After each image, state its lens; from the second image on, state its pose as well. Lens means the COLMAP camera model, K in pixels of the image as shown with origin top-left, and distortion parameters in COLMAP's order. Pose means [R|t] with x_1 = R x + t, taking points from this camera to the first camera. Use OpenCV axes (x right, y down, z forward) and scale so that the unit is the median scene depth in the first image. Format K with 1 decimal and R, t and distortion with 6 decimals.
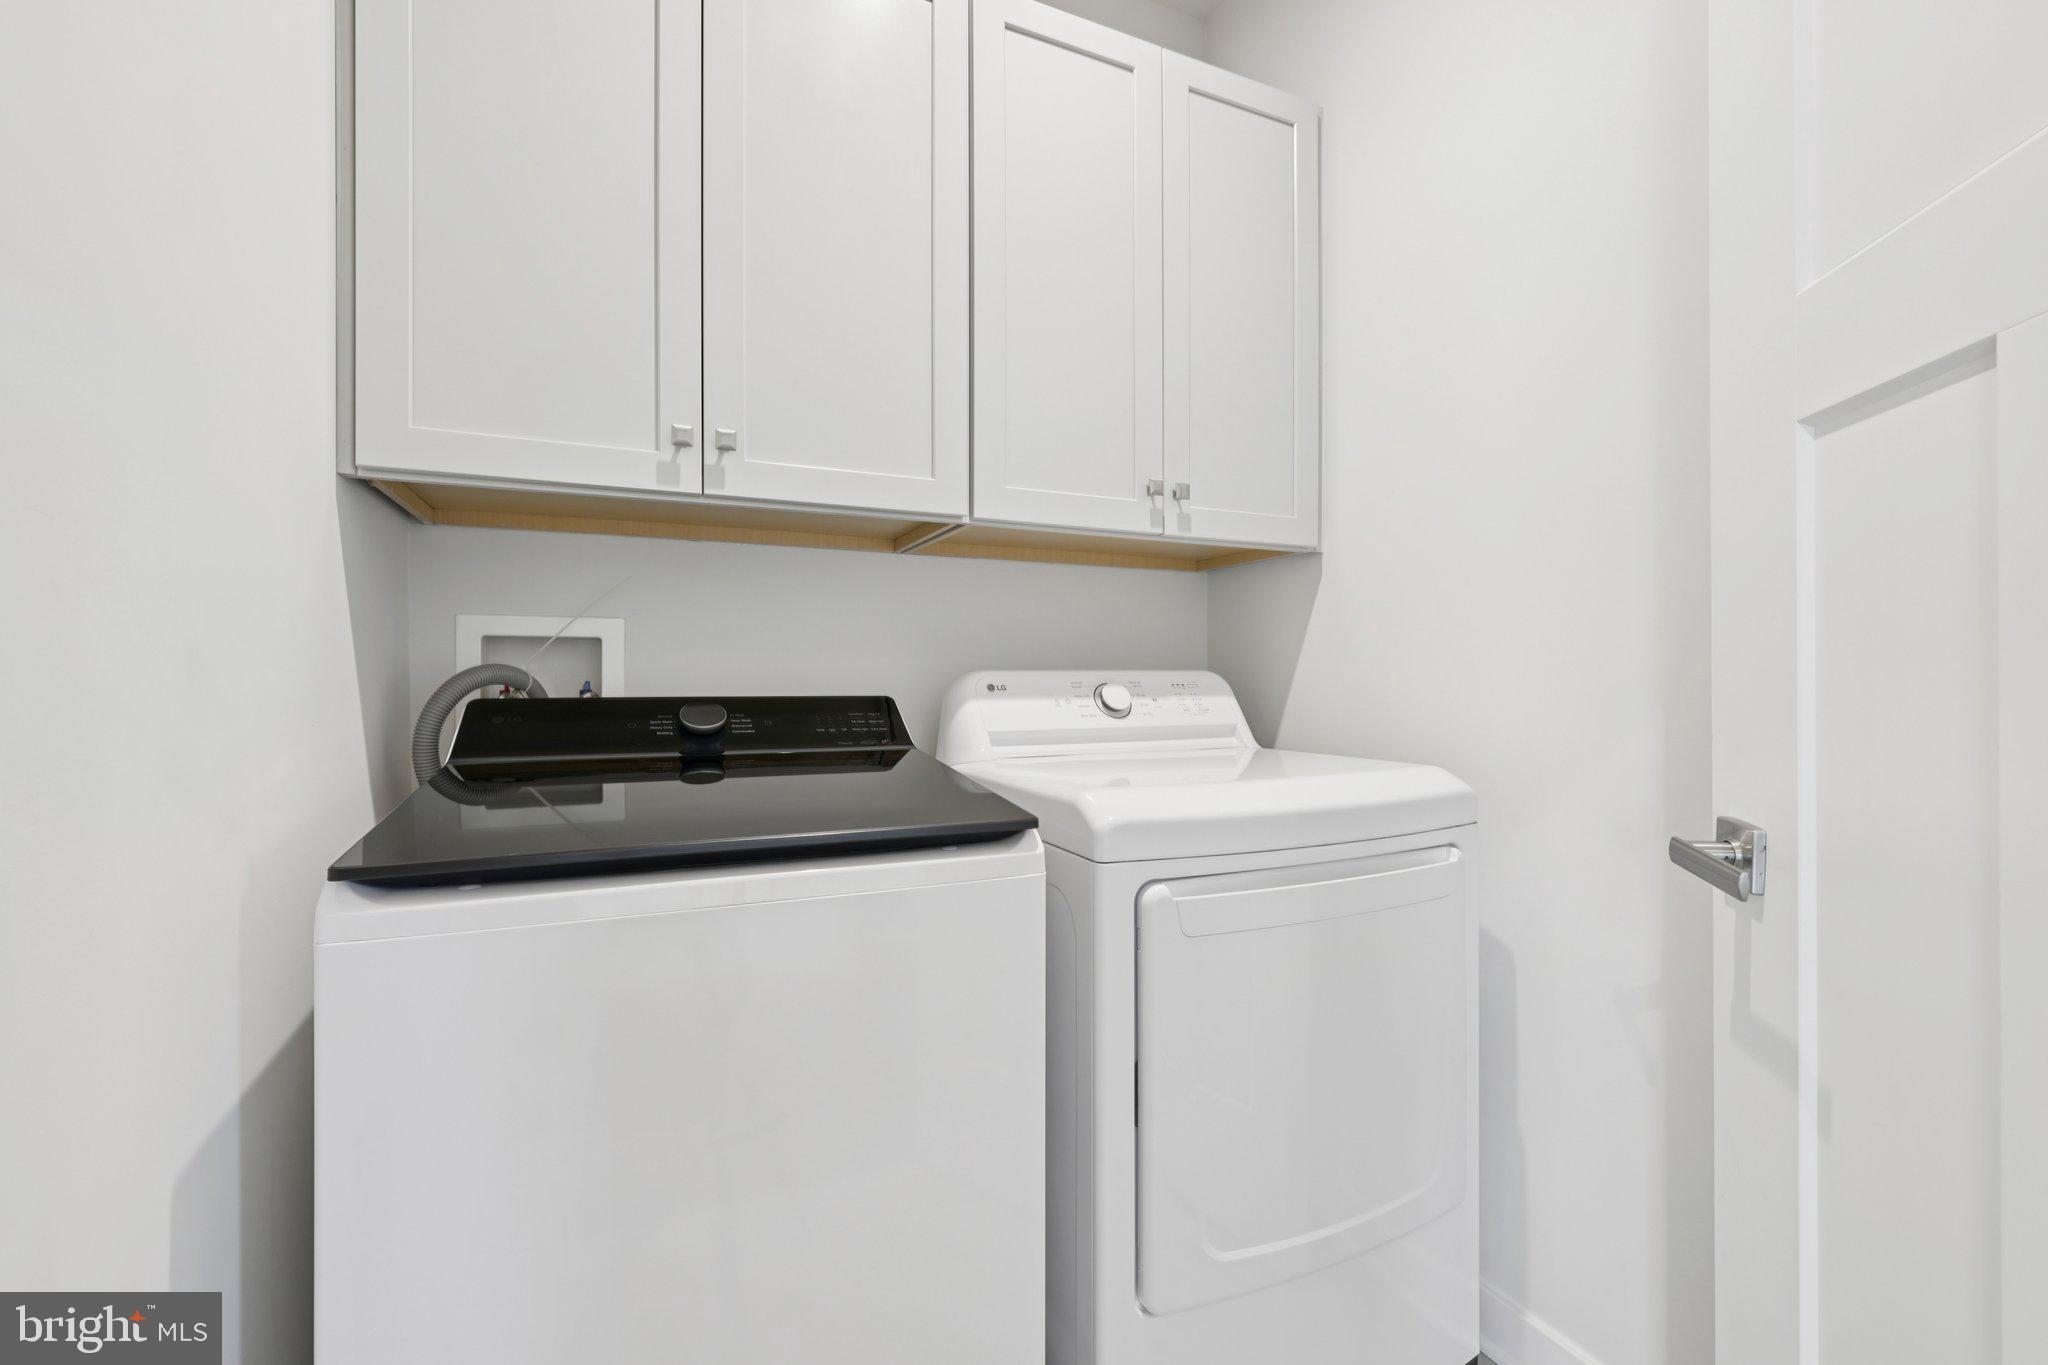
lens RADIAL K [[855.7, 0, 1025.2], [0, 855.7, 682.6], [0, 0, 1]] dist [0.000229, -0.000058]
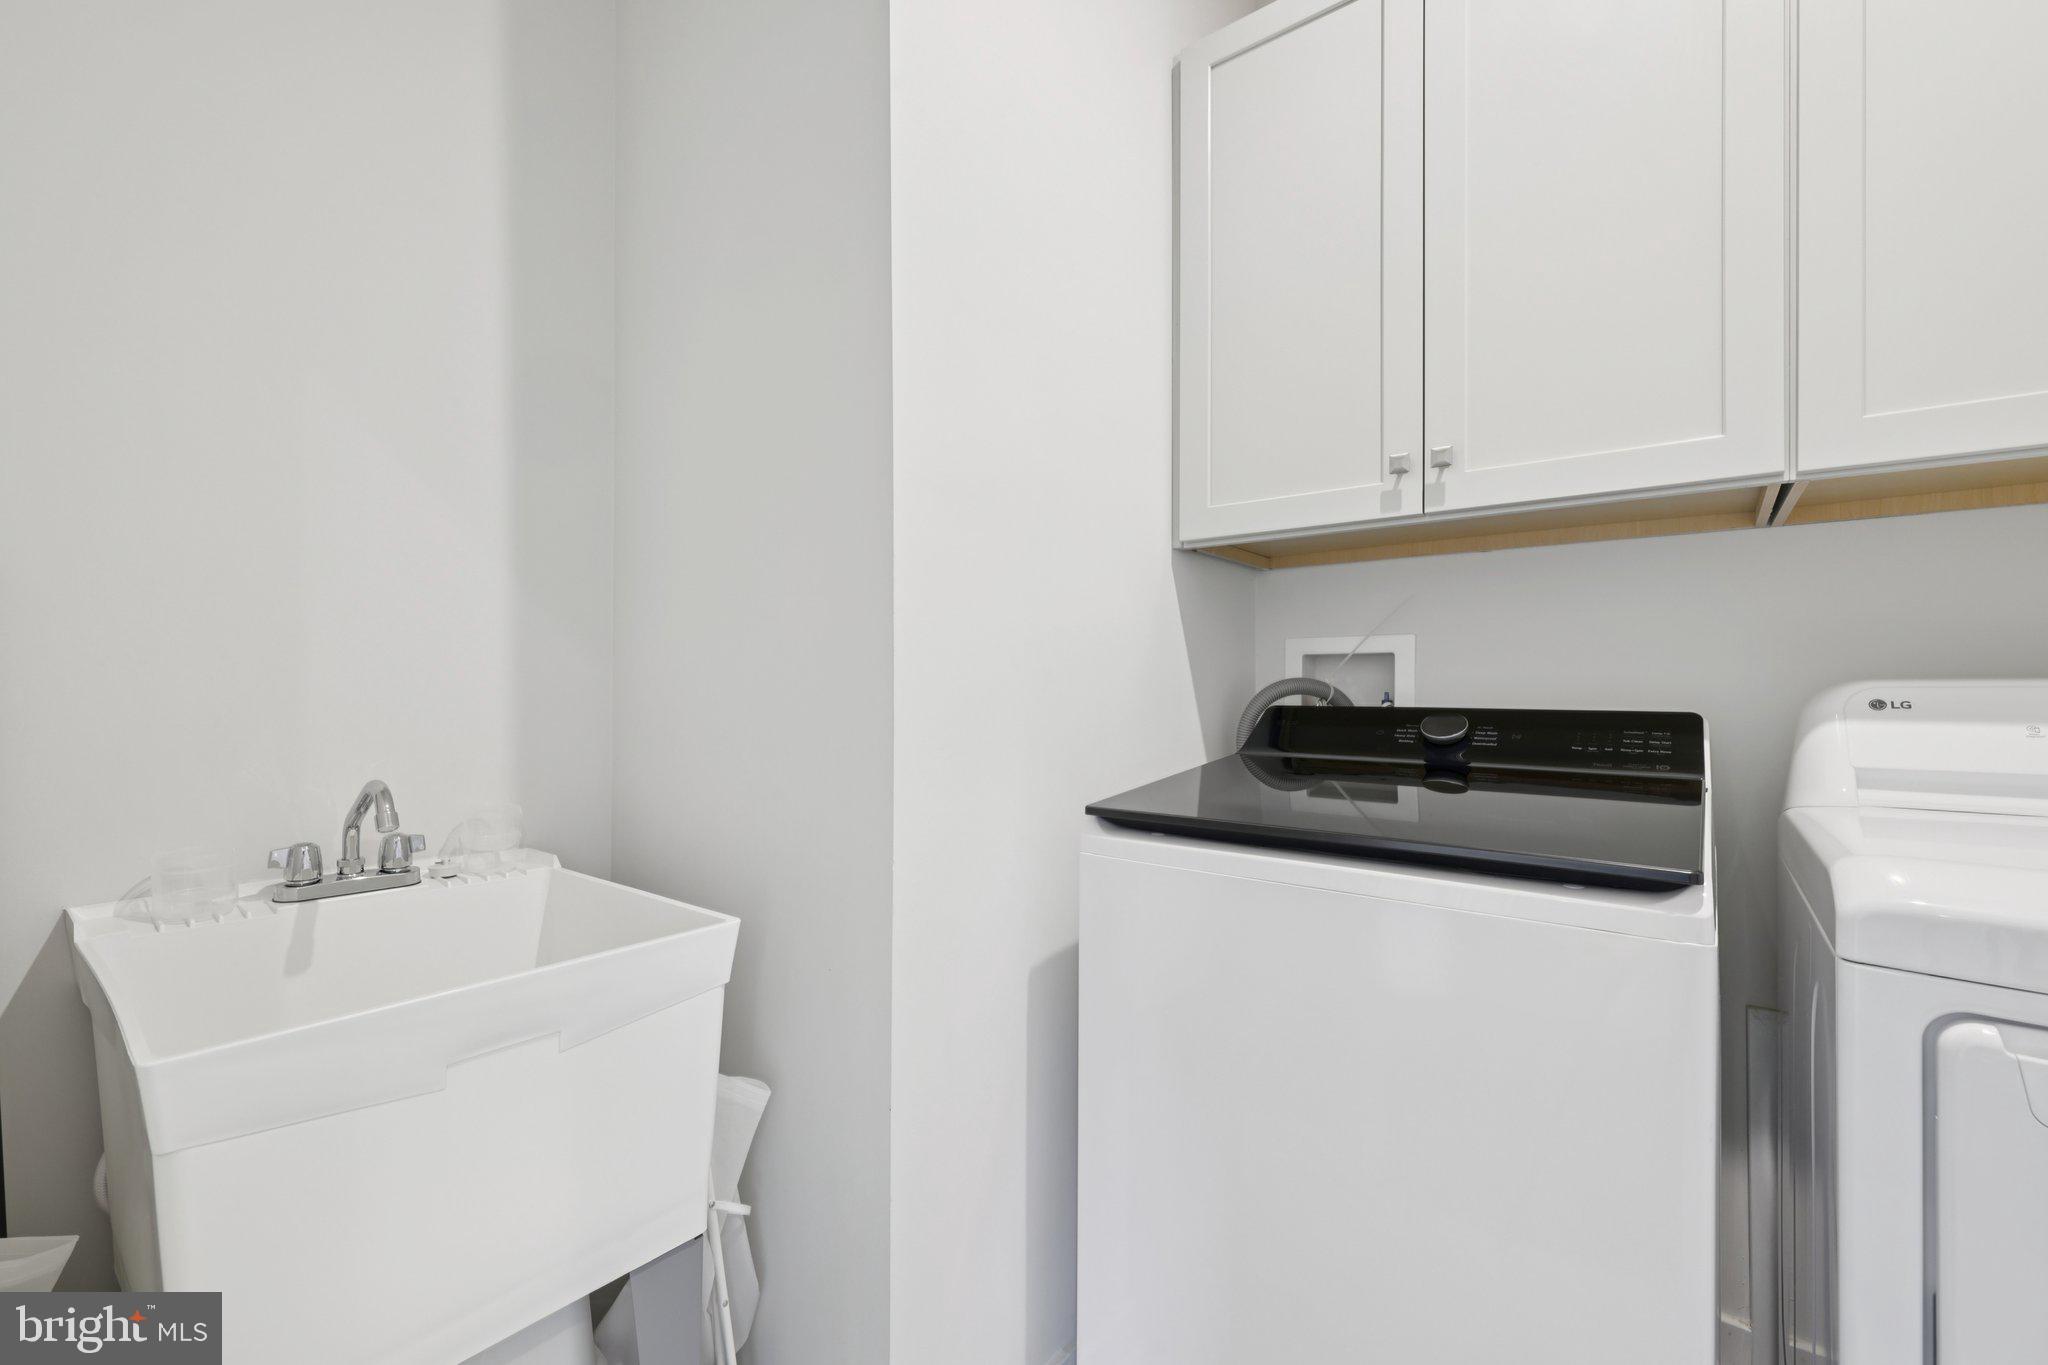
lens RADIAL K [[855.7, 0, 1026.8], [0, 855.7, 681.0], [0, 0, 1]] dist [0.000229, -0.000058]
pose [[0.468809, -0.005847, -0.883280, 0.273289], [-0.009067, 0.999894, -0.011432, 0.000871], [0.883253, 0.013368, 0.468706, 0.071461]]
